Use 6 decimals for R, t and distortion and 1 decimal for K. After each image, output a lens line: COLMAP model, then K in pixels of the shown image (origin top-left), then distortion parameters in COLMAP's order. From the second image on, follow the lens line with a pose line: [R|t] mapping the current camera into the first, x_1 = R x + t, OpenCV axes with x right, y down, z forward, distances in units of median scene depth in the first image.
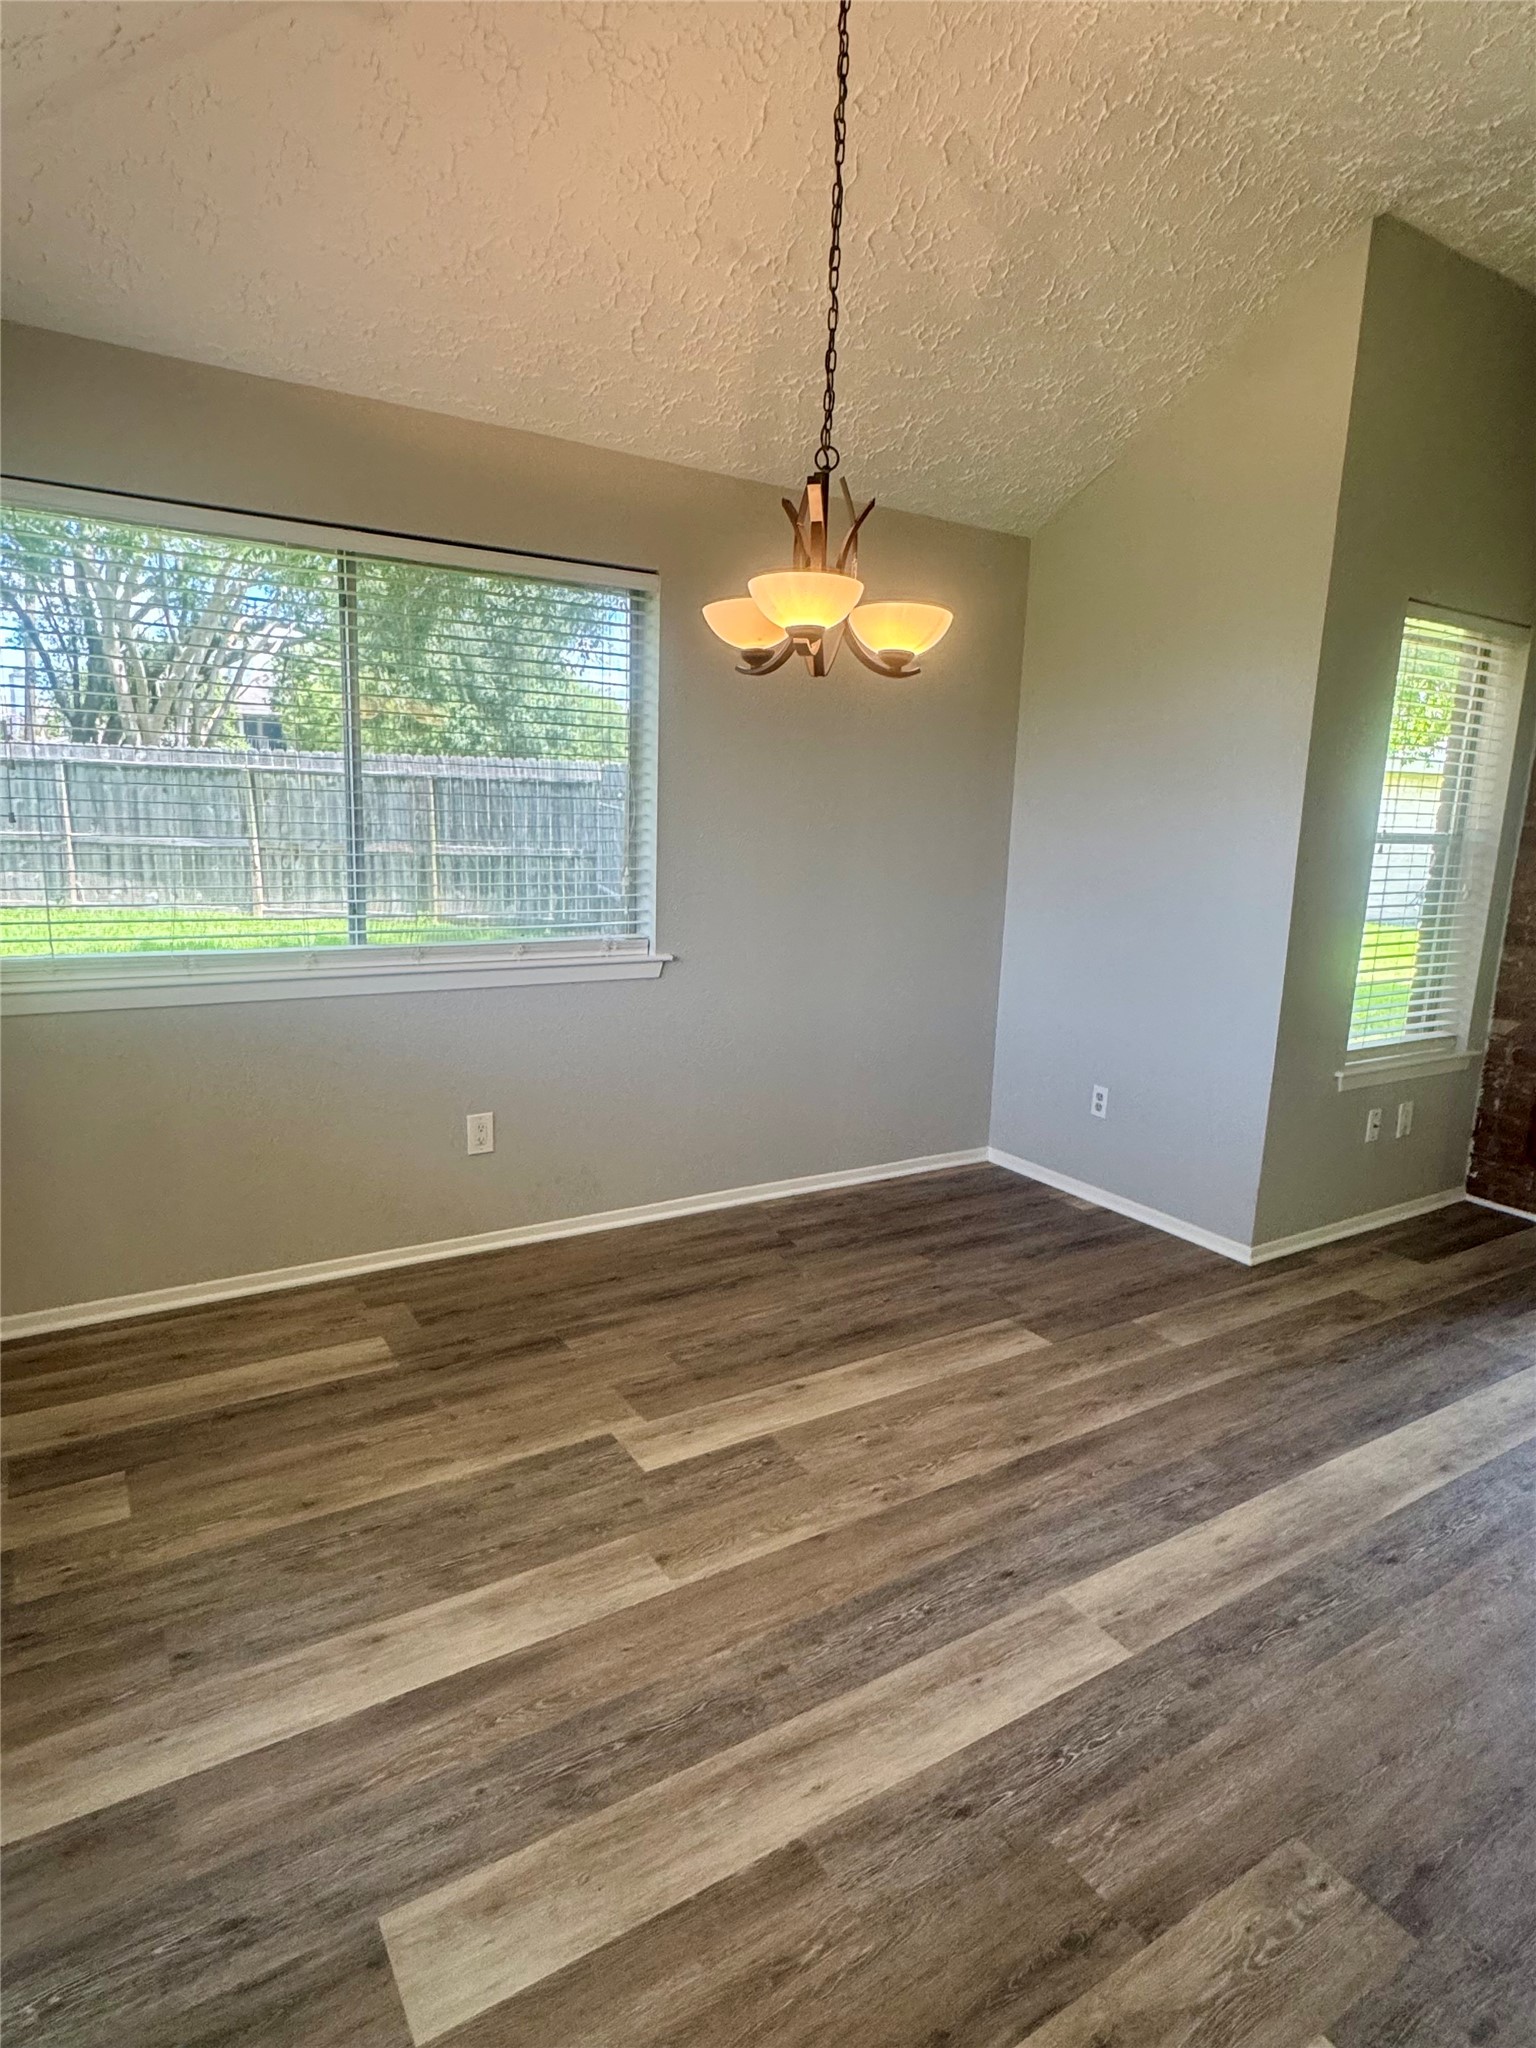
lens RADIAL K [[1144.3, 0, 762.0], [0, 1144.3, 1051.9], [0, 0, 1]] dist [0.003063, 0.006424]
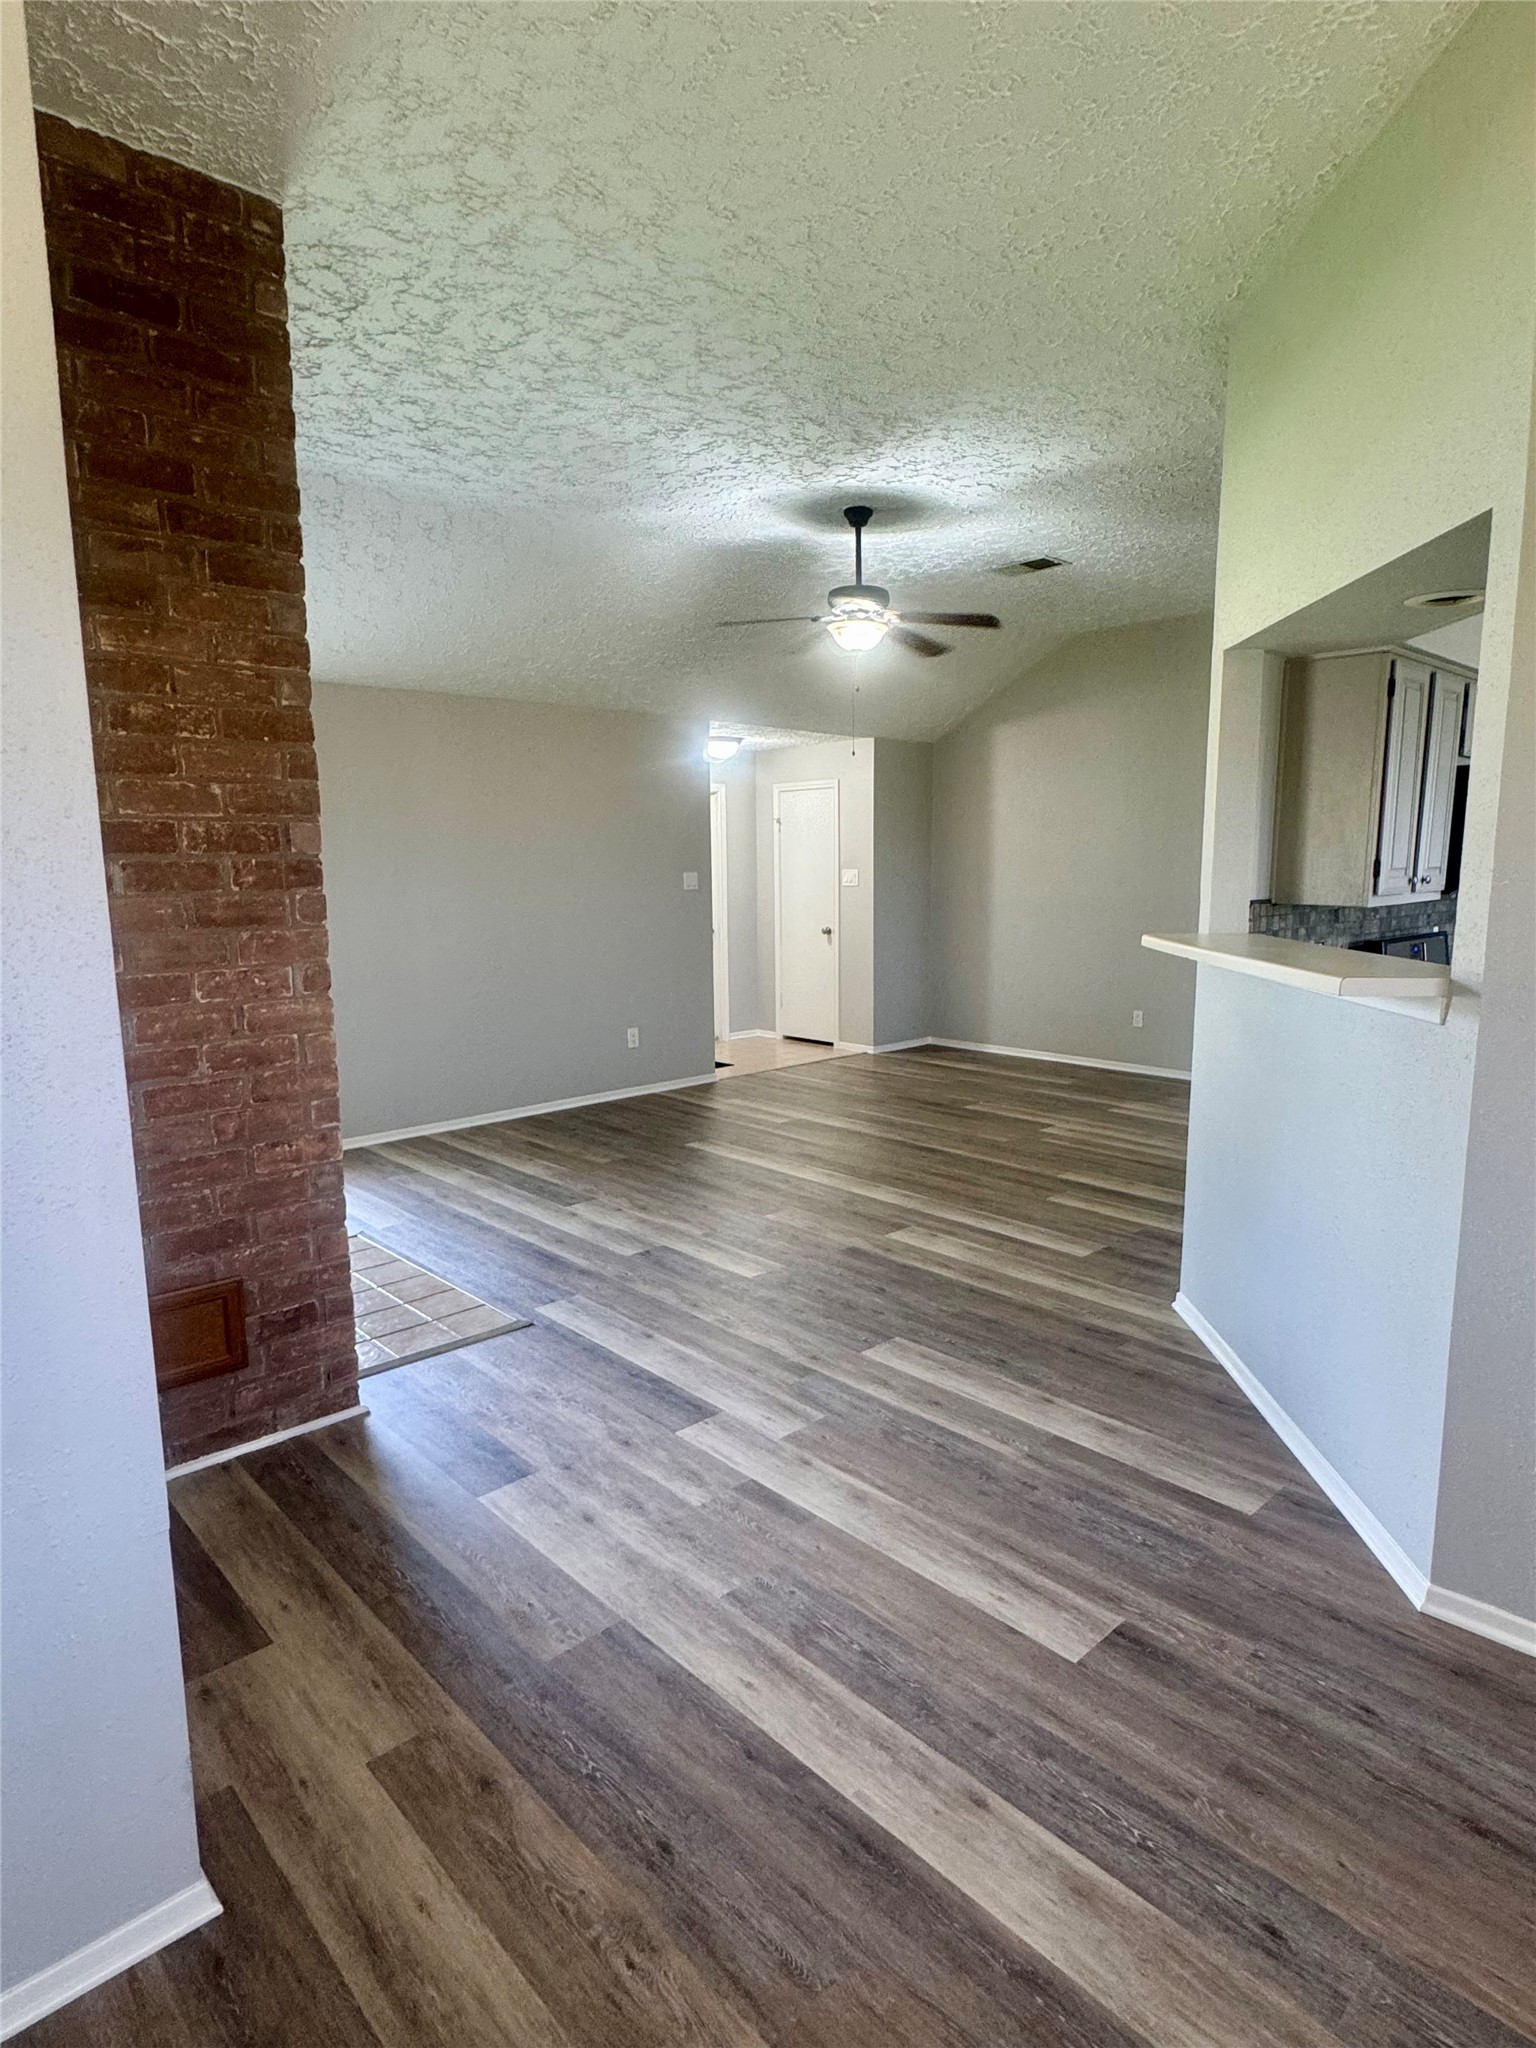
lens RADIAL K [[1144.3, 0, 772.4], [0, 1144.3, 1023.7], [0, 0, 1]] dist [0.003063, 0.006424]
pose [[-0.188356, -0.170392, 0.967207, 0.007914], [0.218159, 0.952970, 0.210369, -0.253558], [-0.957564, 0.250629, -0.142325, 1.002126]]
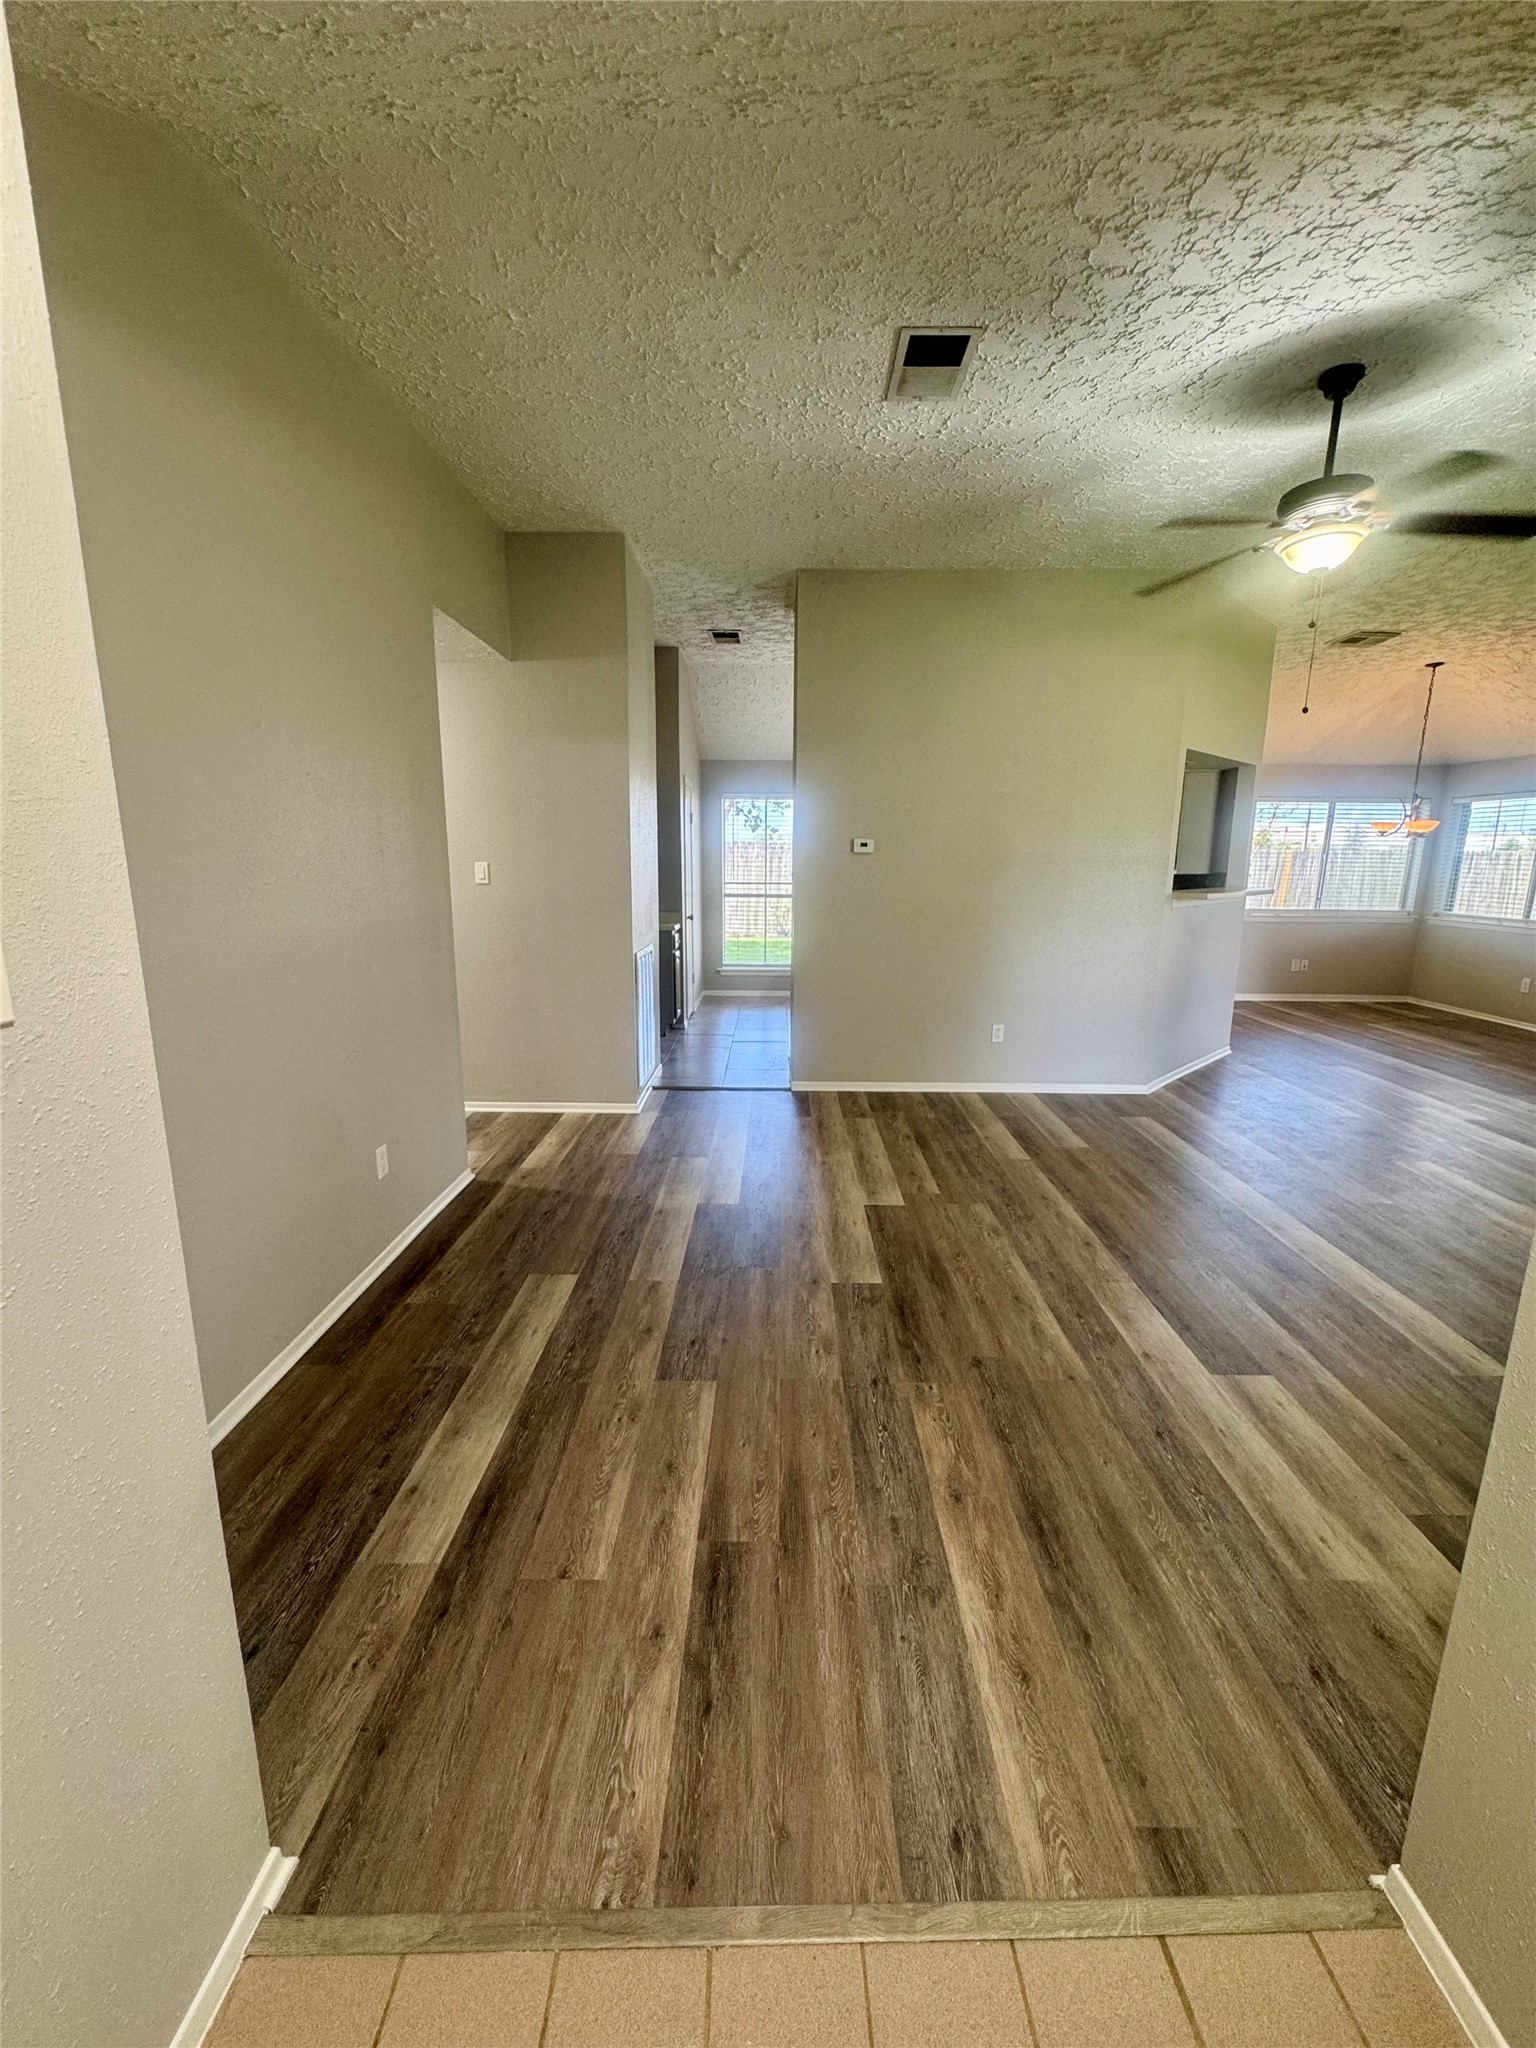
lens RADIAL K [[821.8, 0, 765.9], [0, 821.8, 1026.0], [0, 0, 1]] dist [-0.003598, 0.000630]
pose [[-0.541464, 0.133537, -0.830051, 3.168388], [-0.207868, 0.935387, 0.286081, -0.032080], [0.814621, 0.327443, -0.478720, 0.566742]]
